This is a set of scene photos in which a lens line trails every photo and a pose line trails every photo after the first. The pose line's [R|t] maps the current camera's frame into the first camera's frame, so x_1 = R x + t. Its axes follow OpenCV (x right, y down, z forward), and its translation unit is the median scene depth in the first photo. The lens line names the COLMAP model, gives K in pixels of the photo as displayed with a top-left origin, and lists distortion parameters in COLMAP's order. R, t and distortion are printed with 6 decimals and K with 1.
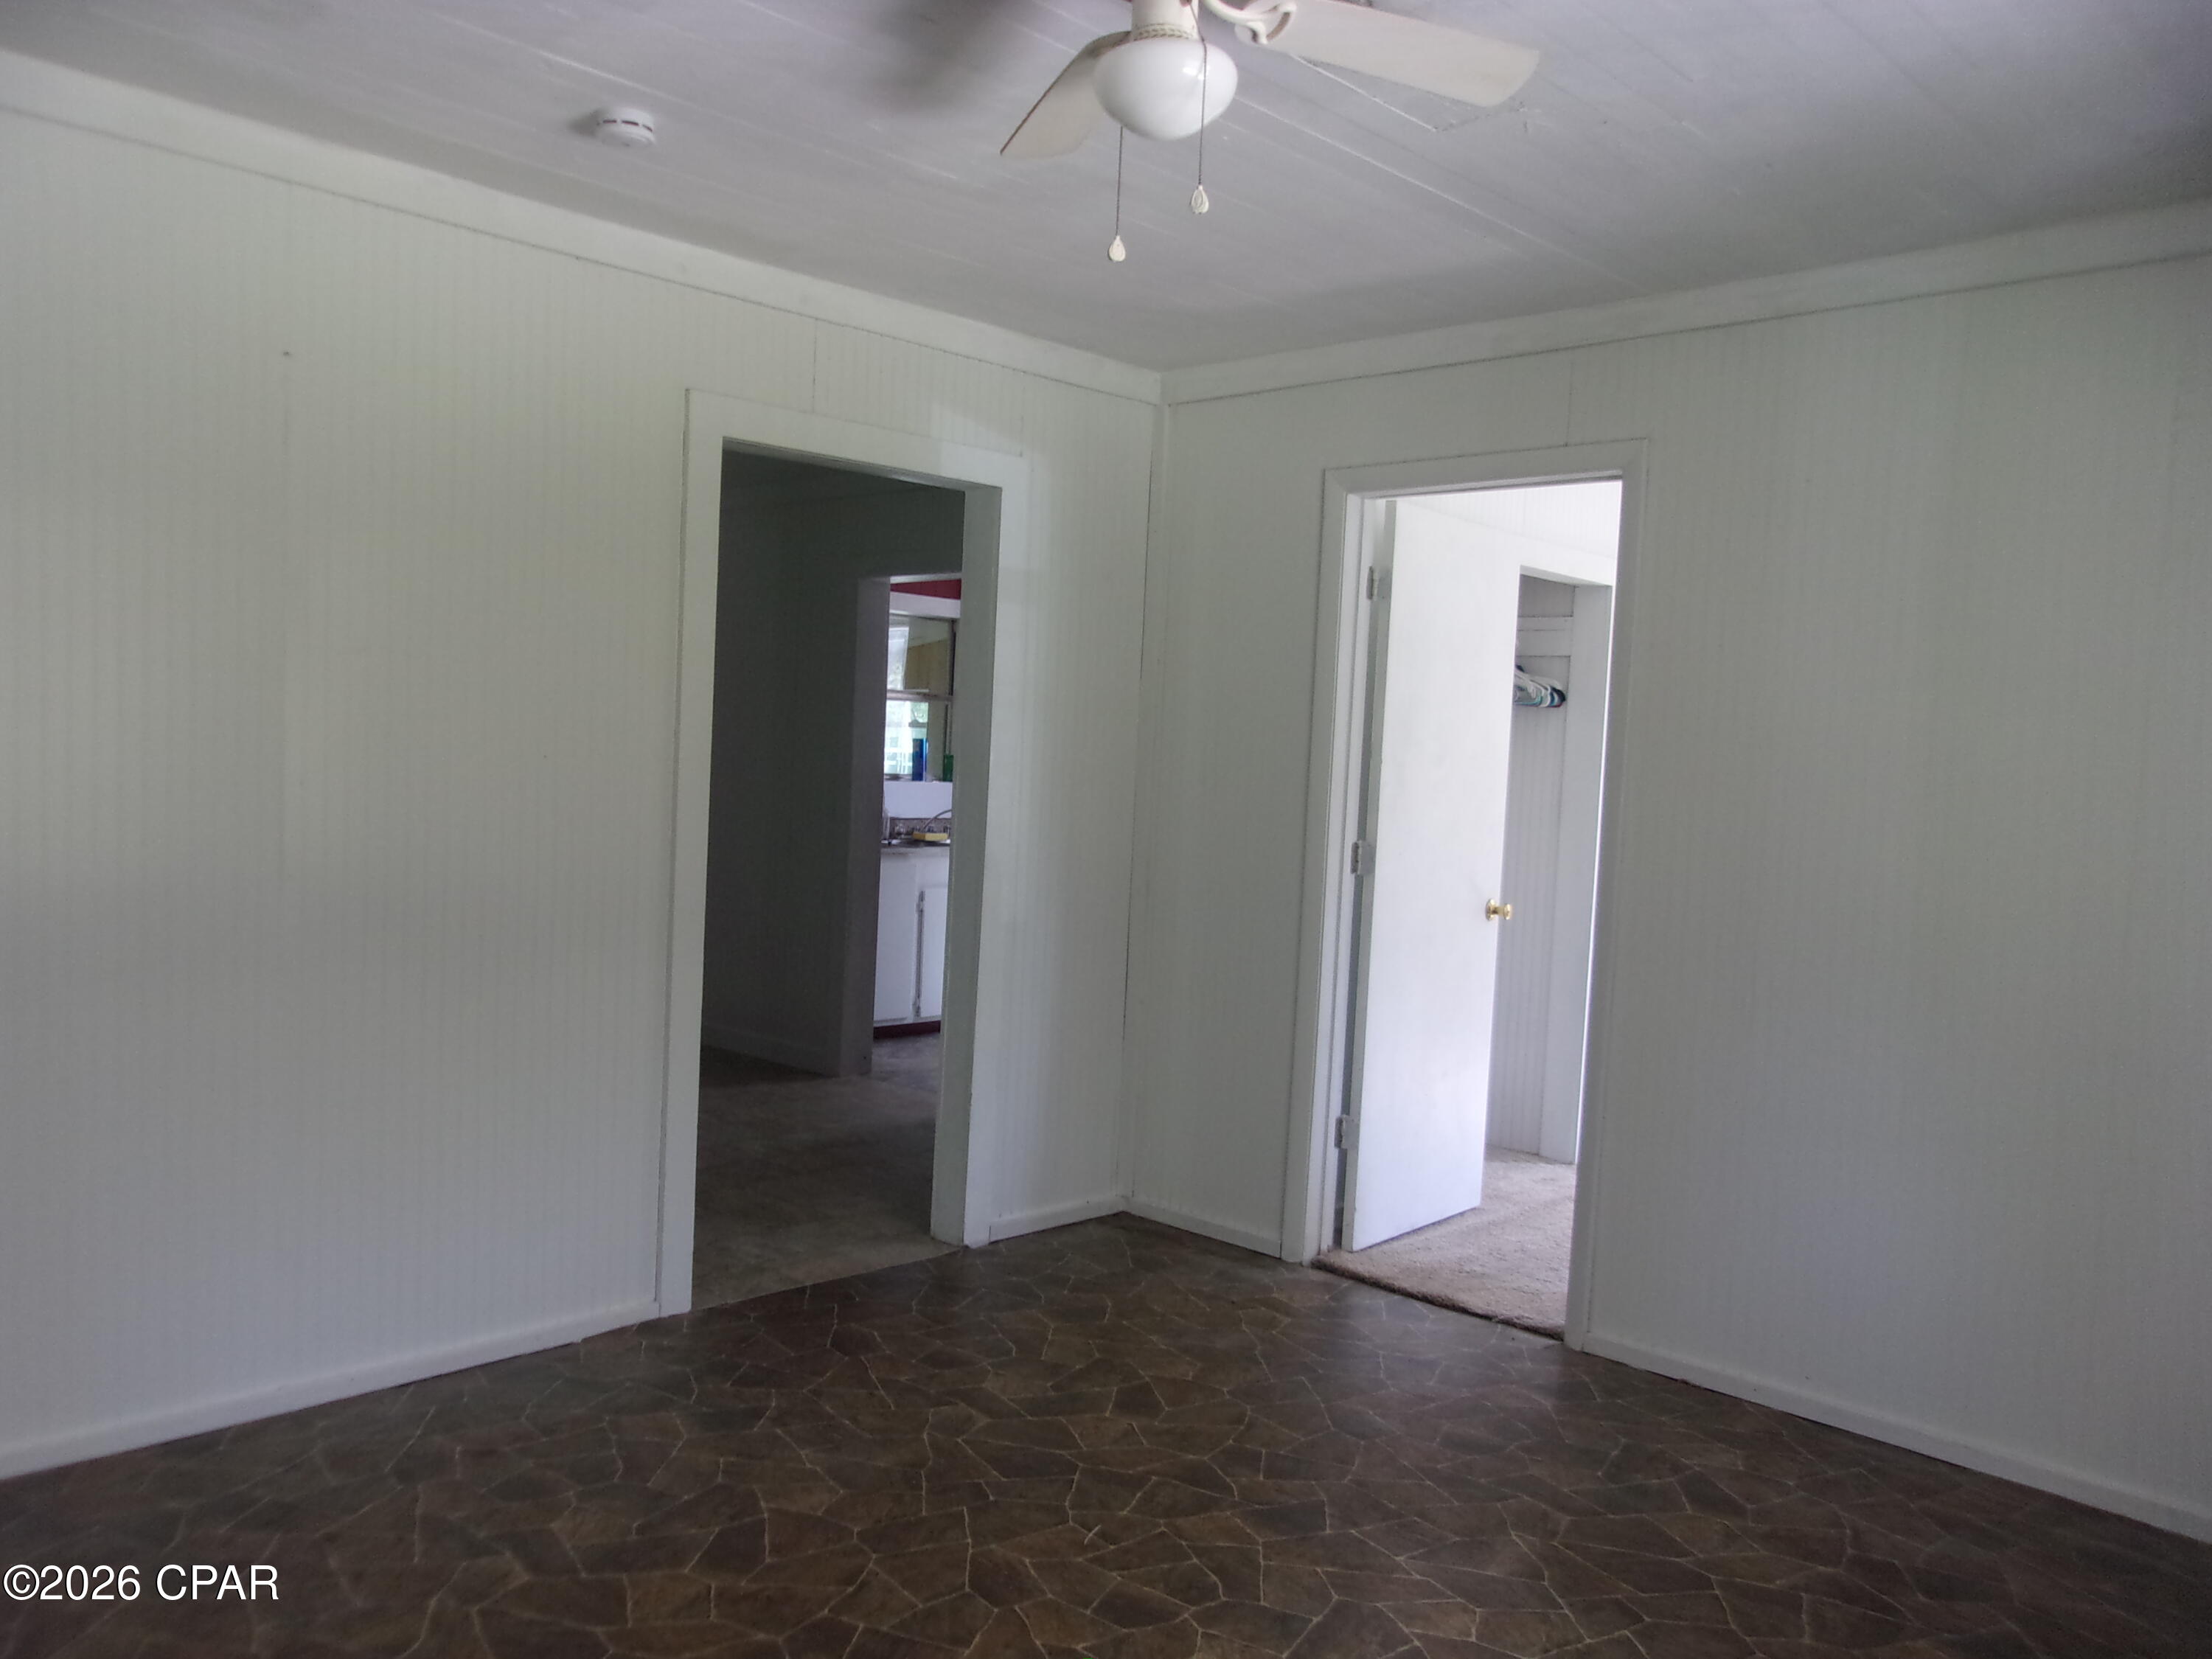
lens RADIAL K [[1791.4, 0, 1106.0], [0, 1791.4, 829.5], [0, 0, 1]] dist [0.003253, 0.006371]
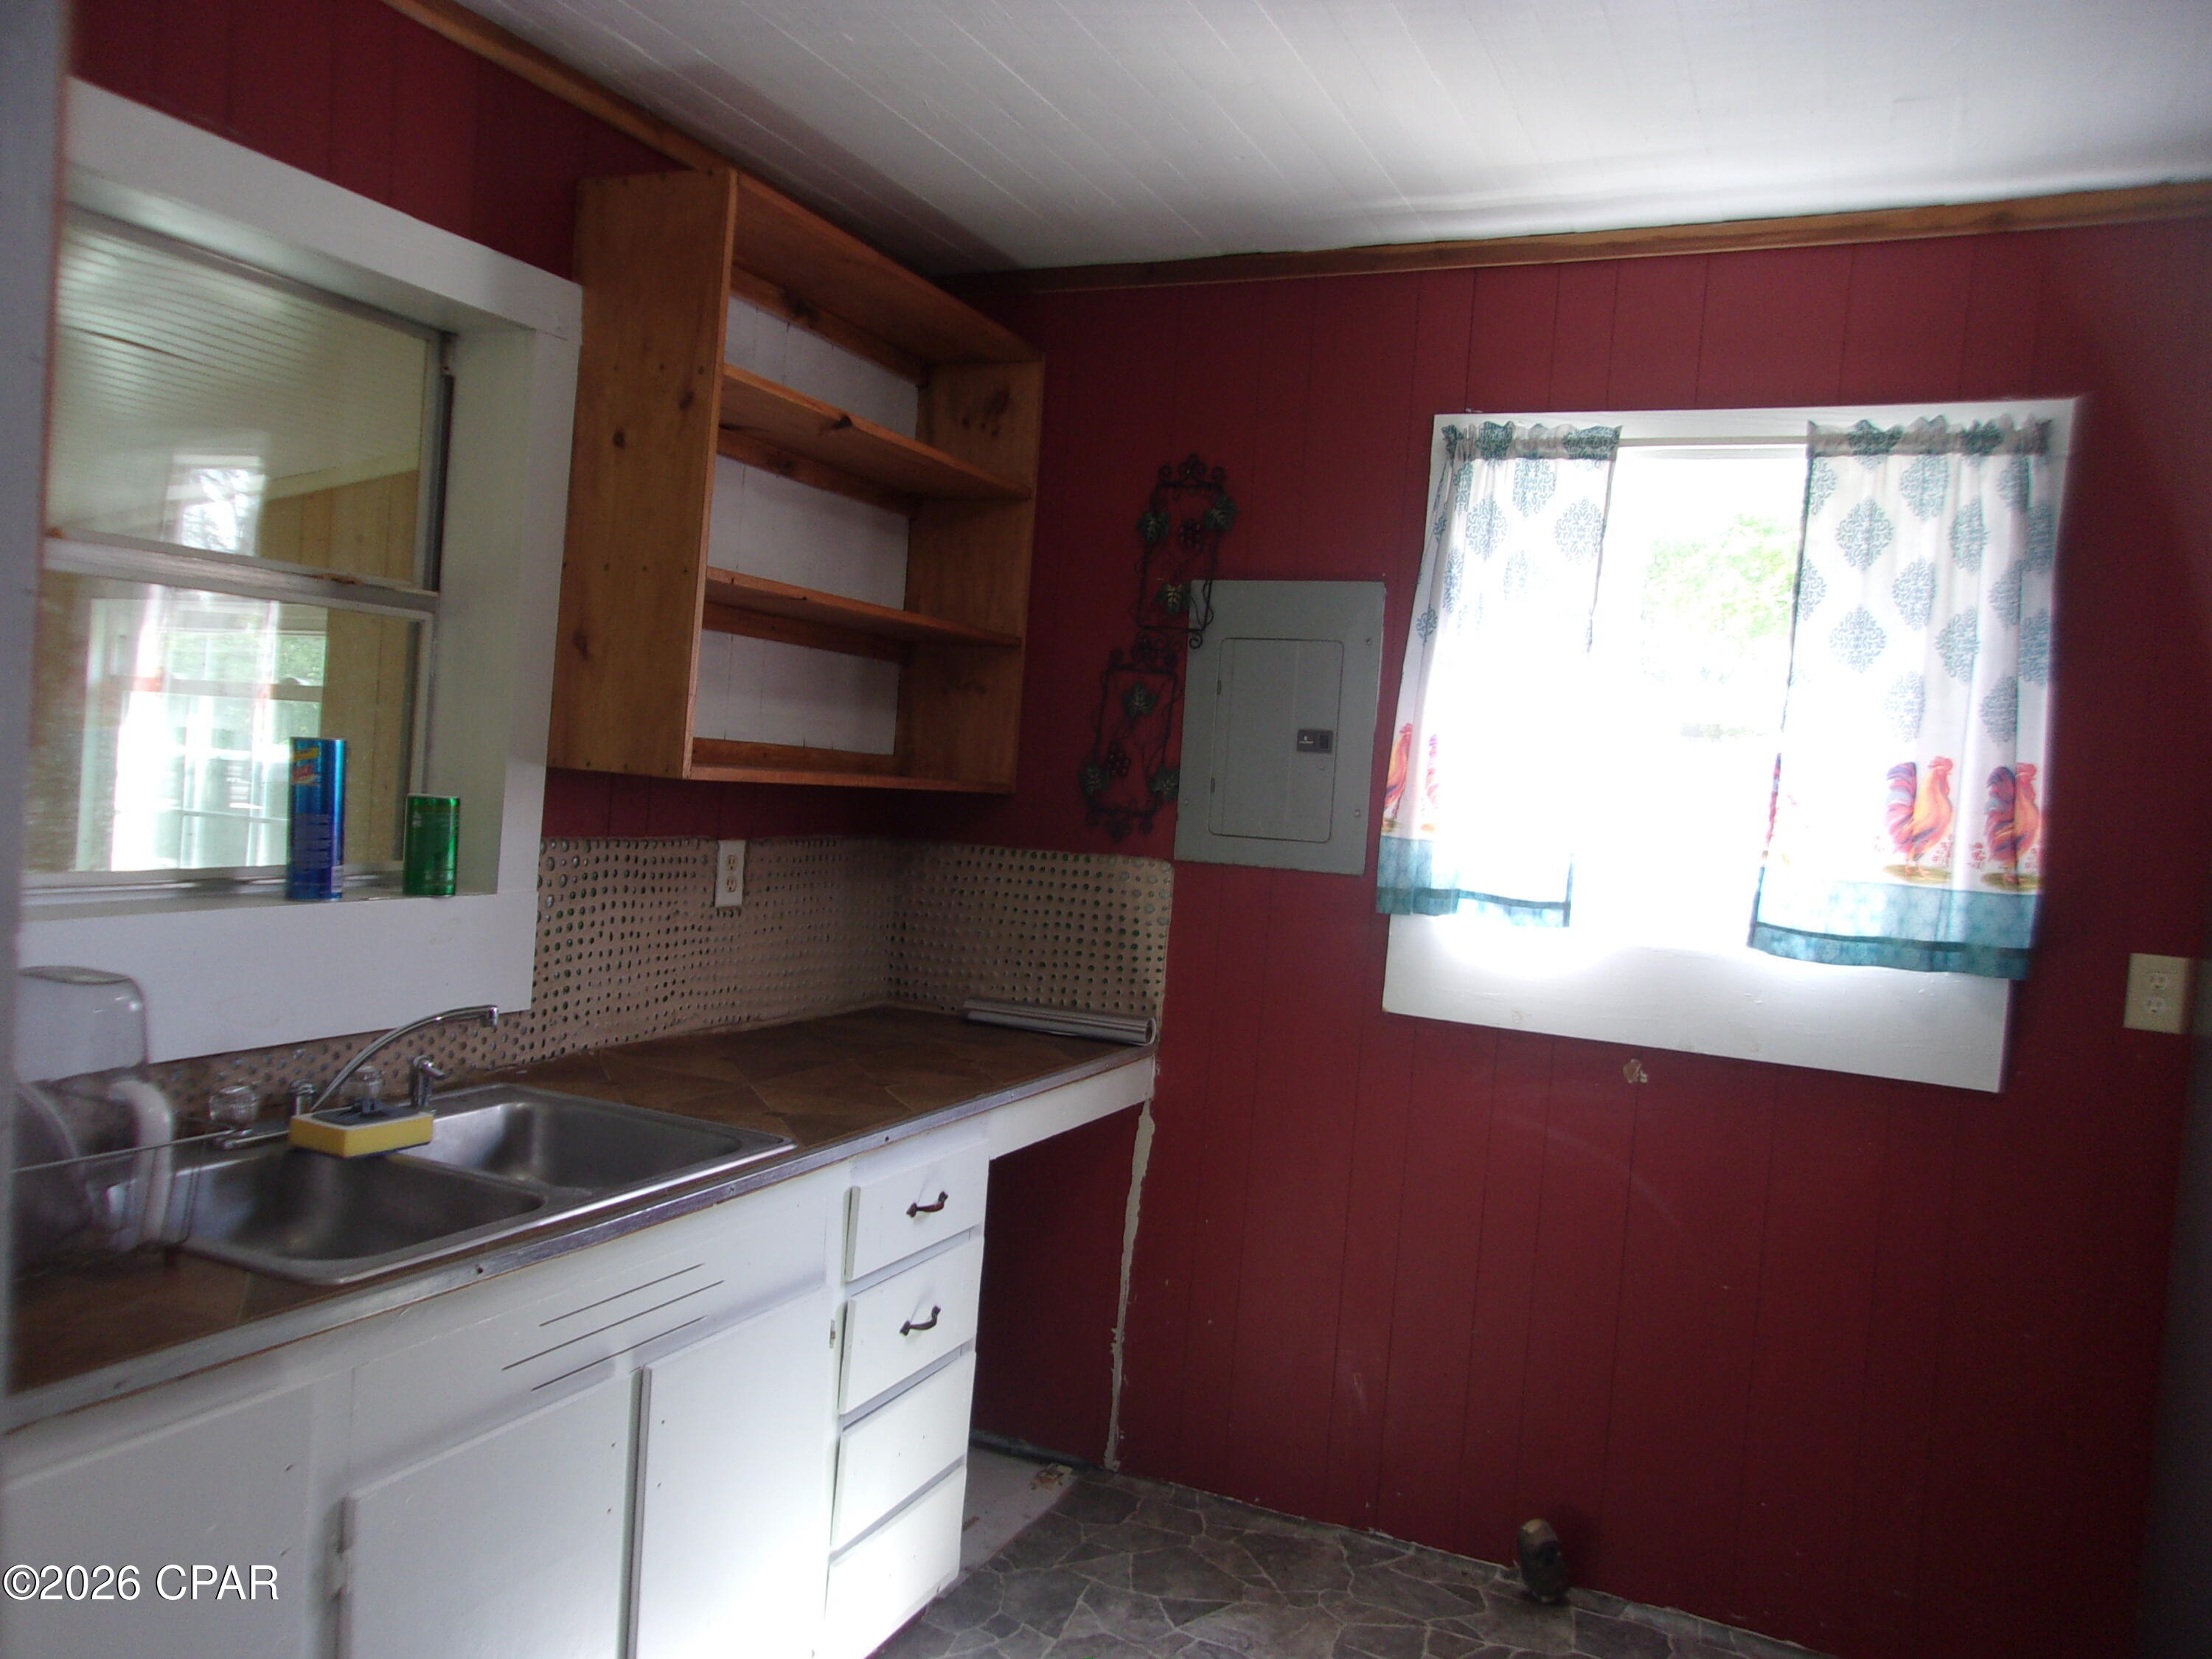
lens RADIAL K [[1791.4, 0, 1106.0], [0, 1791.4, 829.5], [0, 0, 1]] dist [0.003253, 0.006371]
pose [[0.944005, 0.016335, 0.329528, -0.079886], [-0.015825, 0.999866, -0.004230, -0.037021], [-0.329553, -0.001222, 0.944136, 0.699416]]
